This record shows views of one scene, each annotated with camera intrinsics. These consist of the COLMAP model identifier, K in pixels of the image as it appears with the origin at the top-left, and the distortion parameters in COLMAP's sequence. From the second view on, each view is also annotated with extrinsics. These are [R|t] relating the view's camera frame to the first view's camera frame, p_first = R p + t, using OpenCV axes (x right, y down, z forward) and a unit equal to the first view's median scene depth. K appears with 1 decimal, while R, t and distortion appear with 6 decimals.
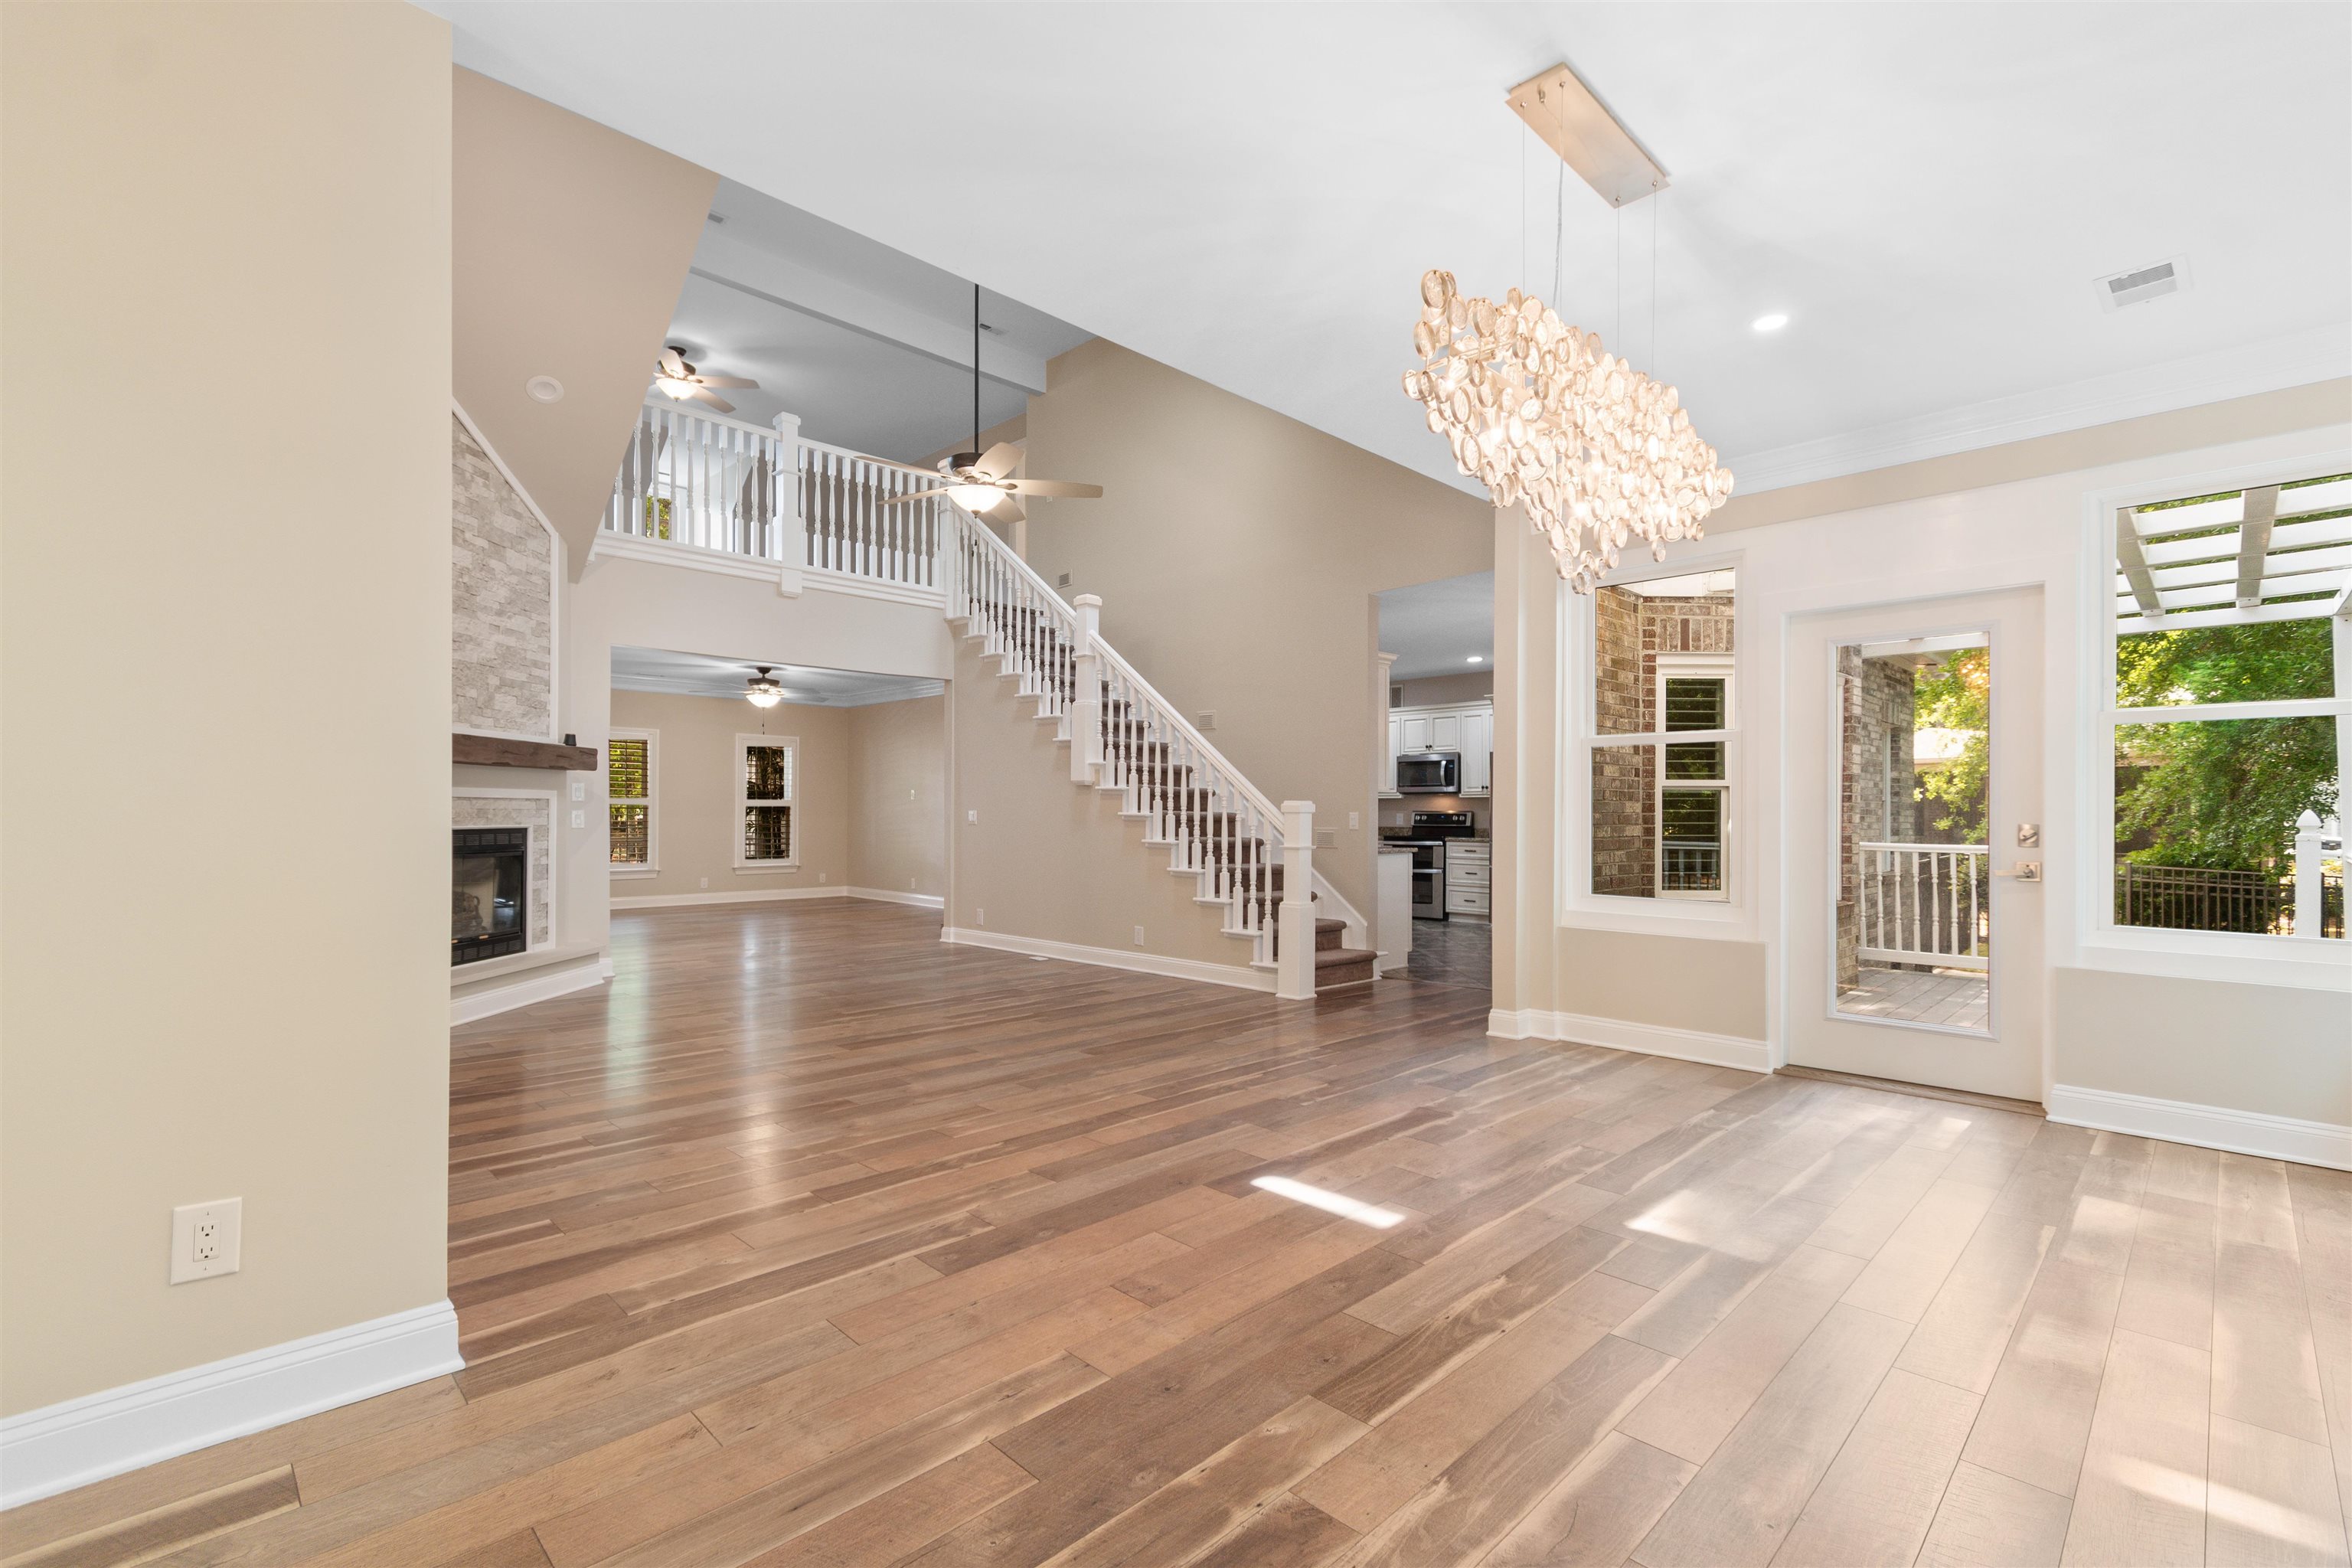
lens RADIAL K [[1046.8, 0, 1175.2], [0, 1046.8, 808.5], [0, 0, 1]] dist [0.014292, -0.001018]
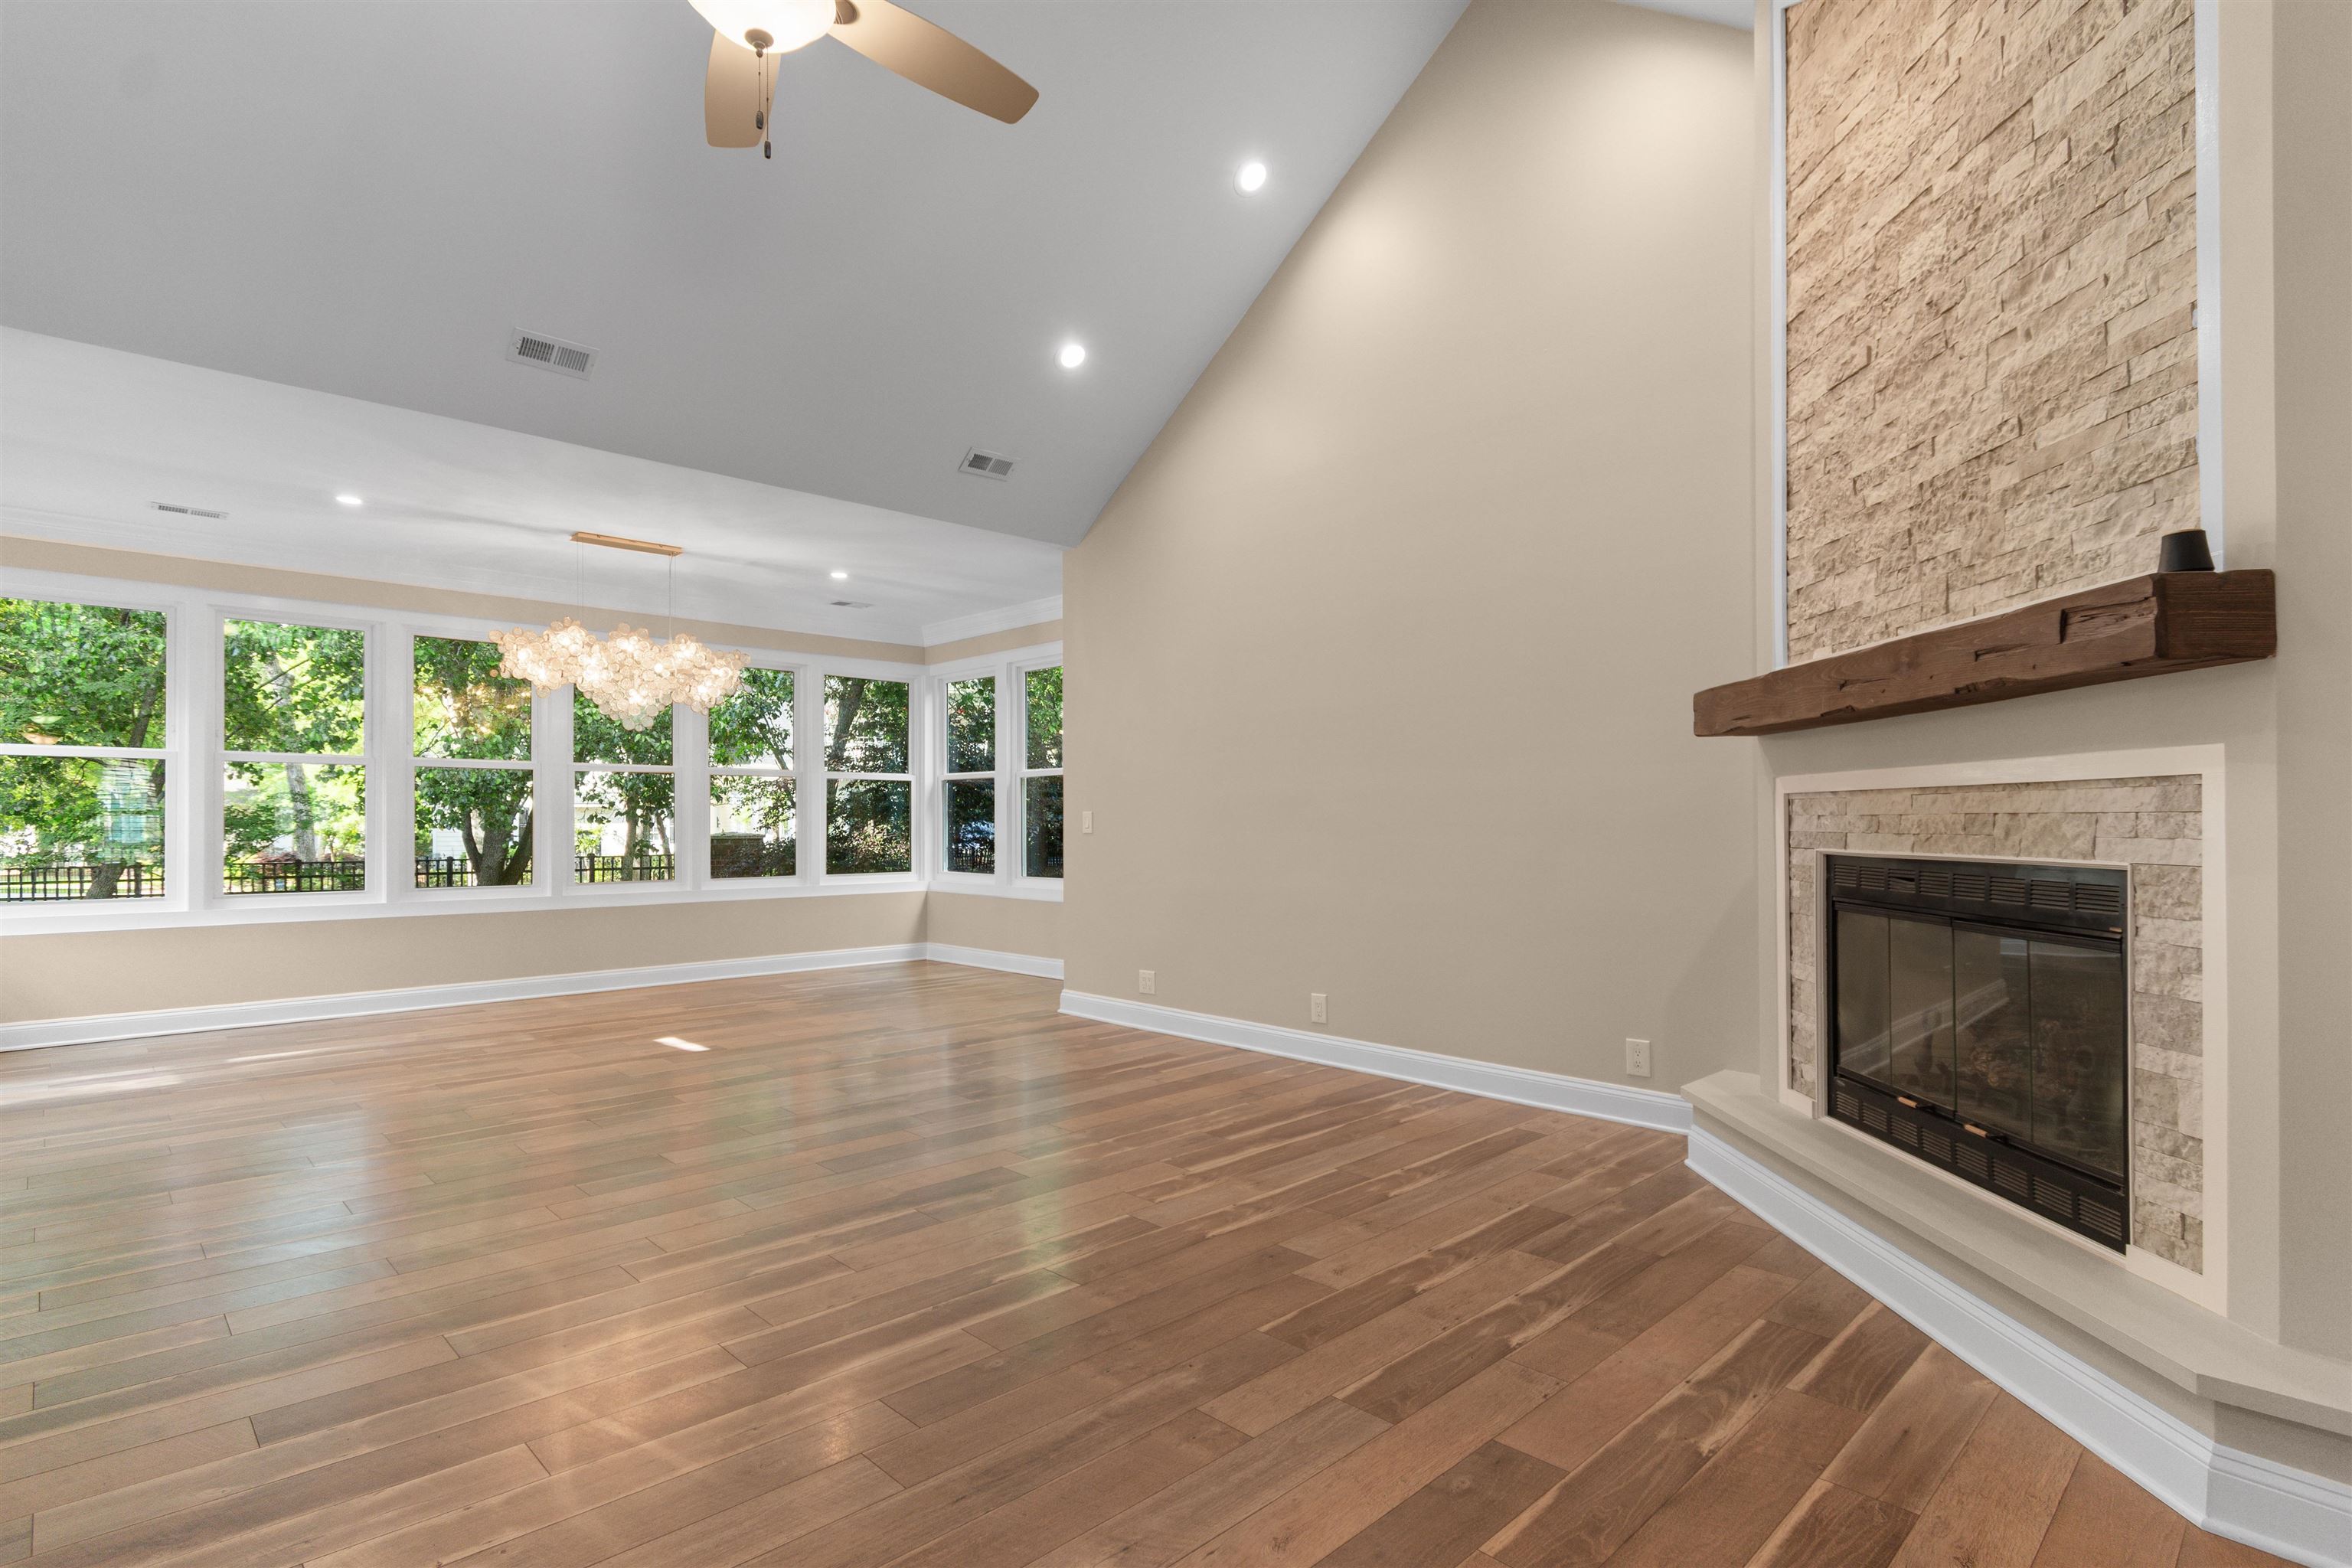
lens RADIAL K [[1156.3, 0, 1173.9], [0, 1156.3, 811.2], [0, 0, 1]] dist [0.001430, -0.000103]
pose [[-0.999963, -0.002373, 0.008215, -0.278708], [-0.002472, 0.999924, -0.012086, 0.004393], [-0.008186, -0.012106, -0.999893, 1.143131]]
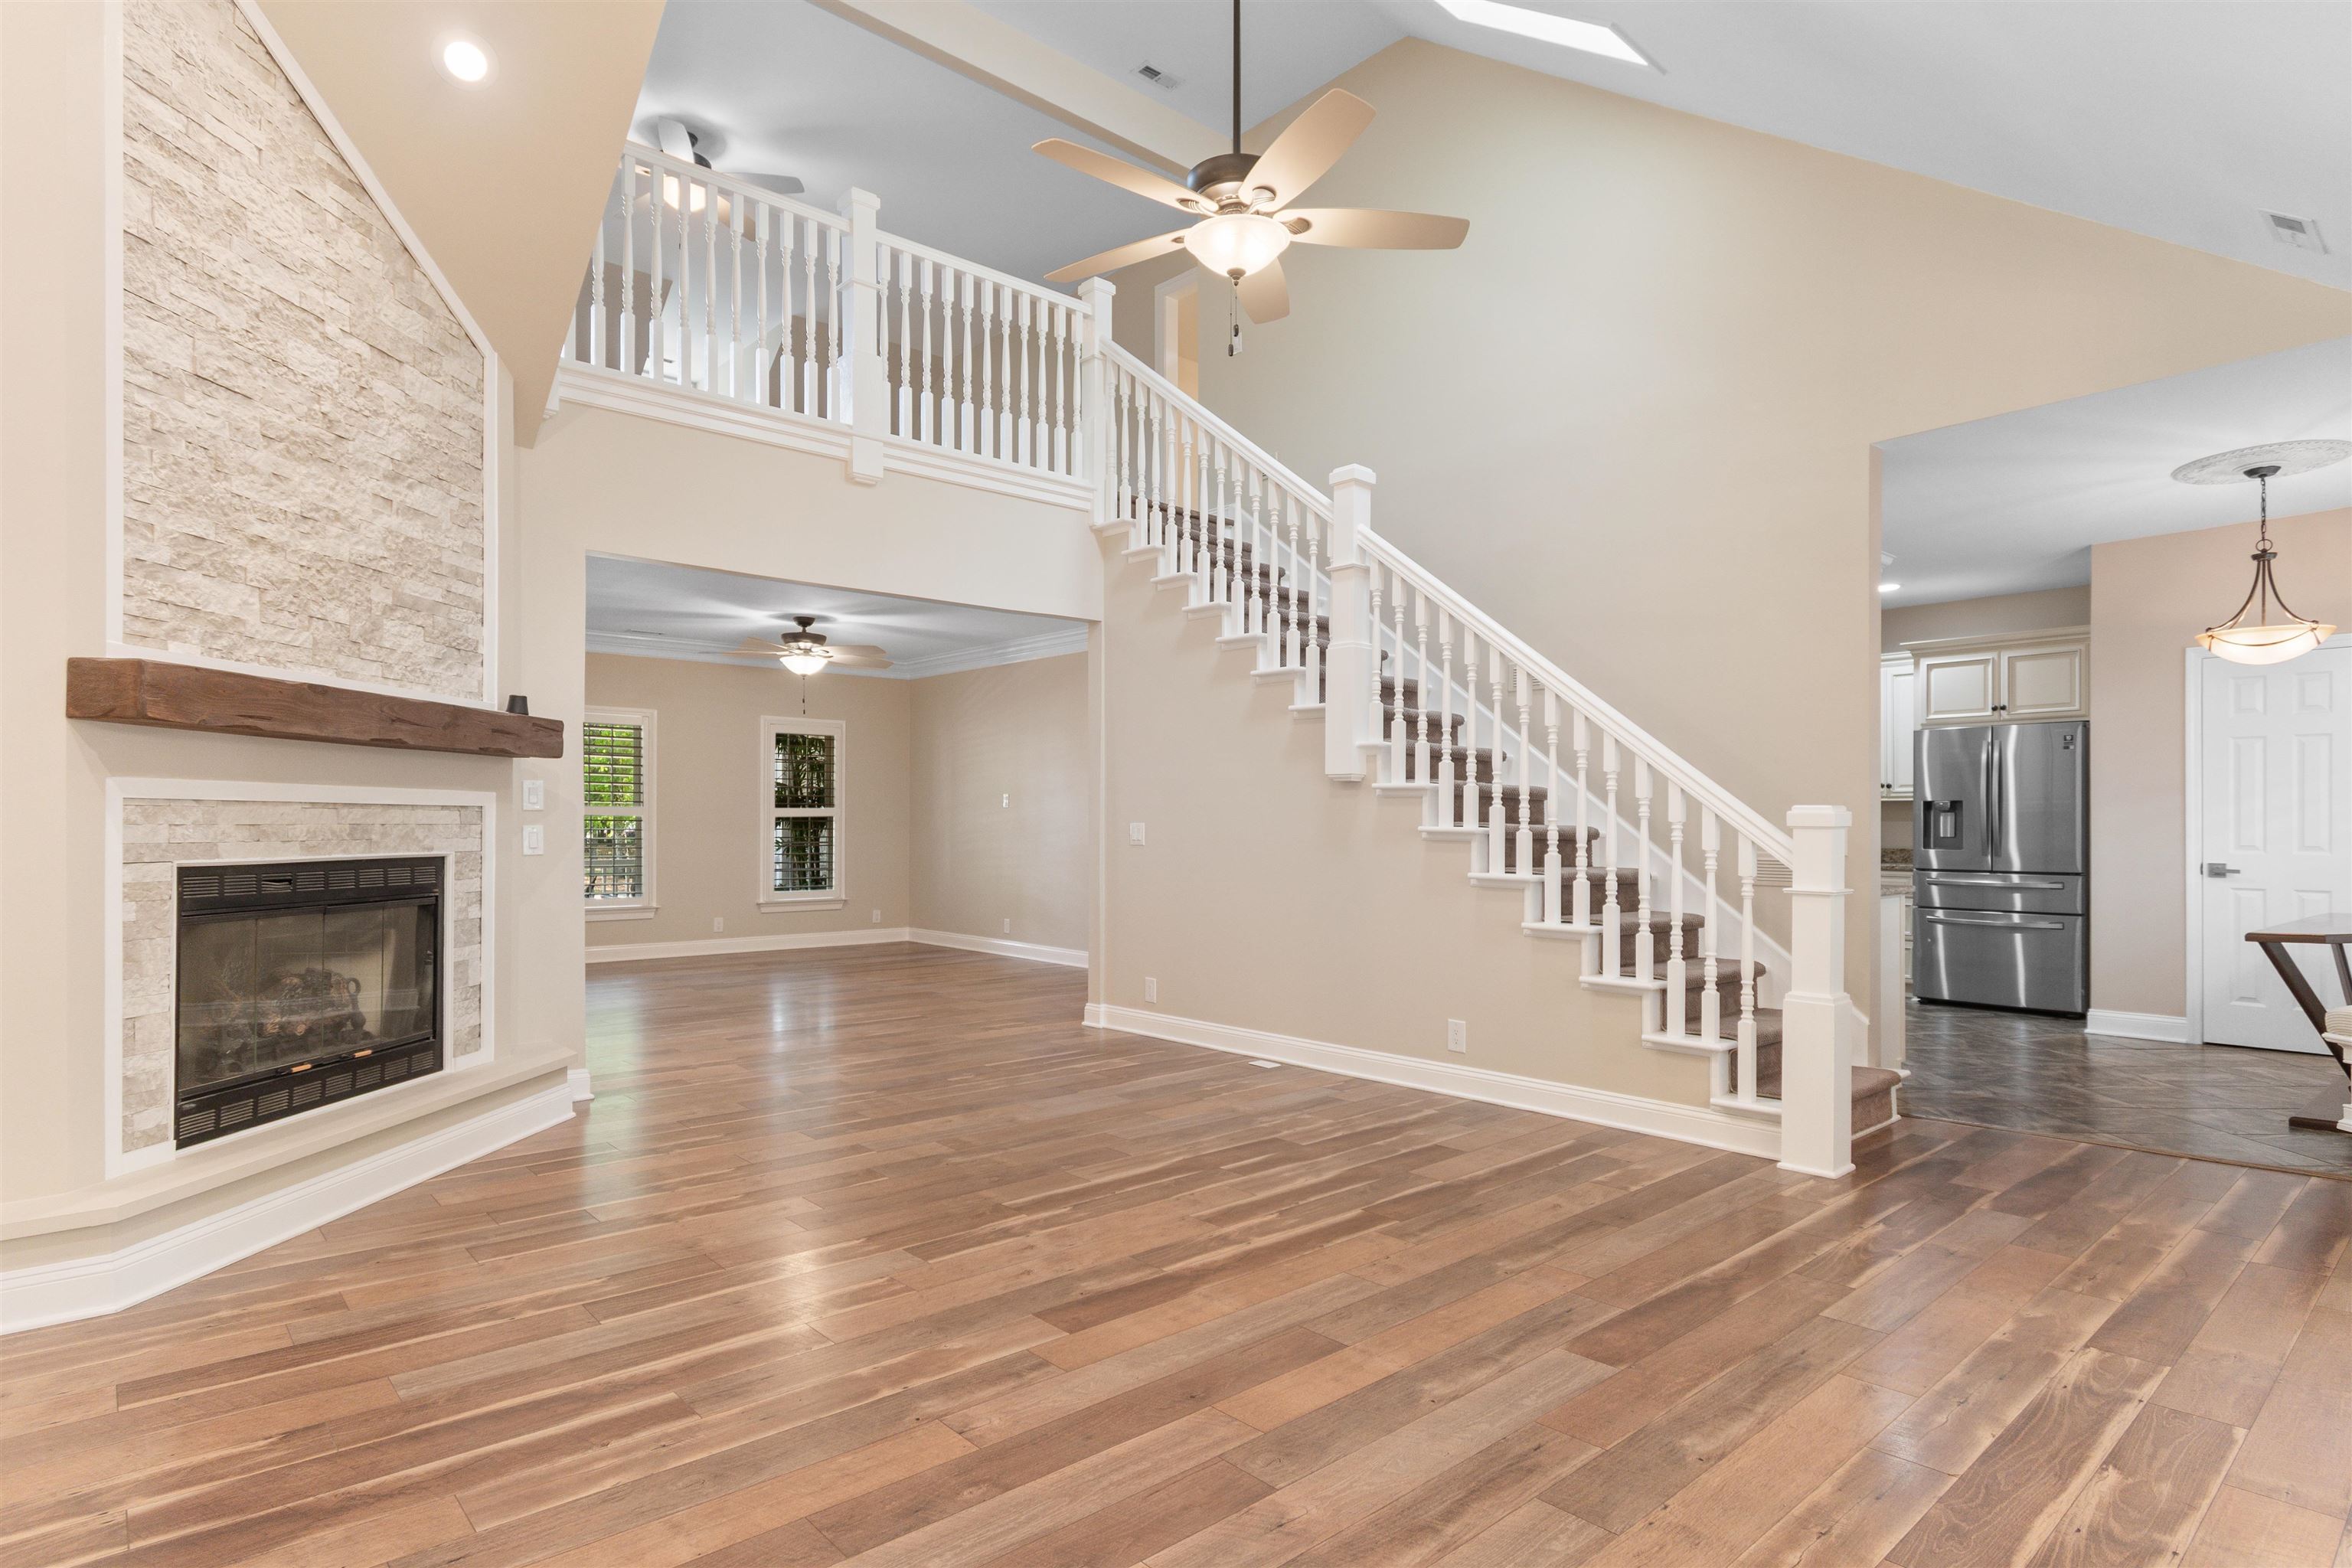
lens RADIAL K [[1231.6, 0, 1182.6], [0, 1231.6, 820.1], [0, 0, 1]] dist [0.001912, 0.000734]
pose [[0.998782, -0.002655, -0.049260, -0.150557], [0.002725, 0.999995, 0.001348, -0.001199], [0.049256, -0.001481, 0.998785, 0.291600]]
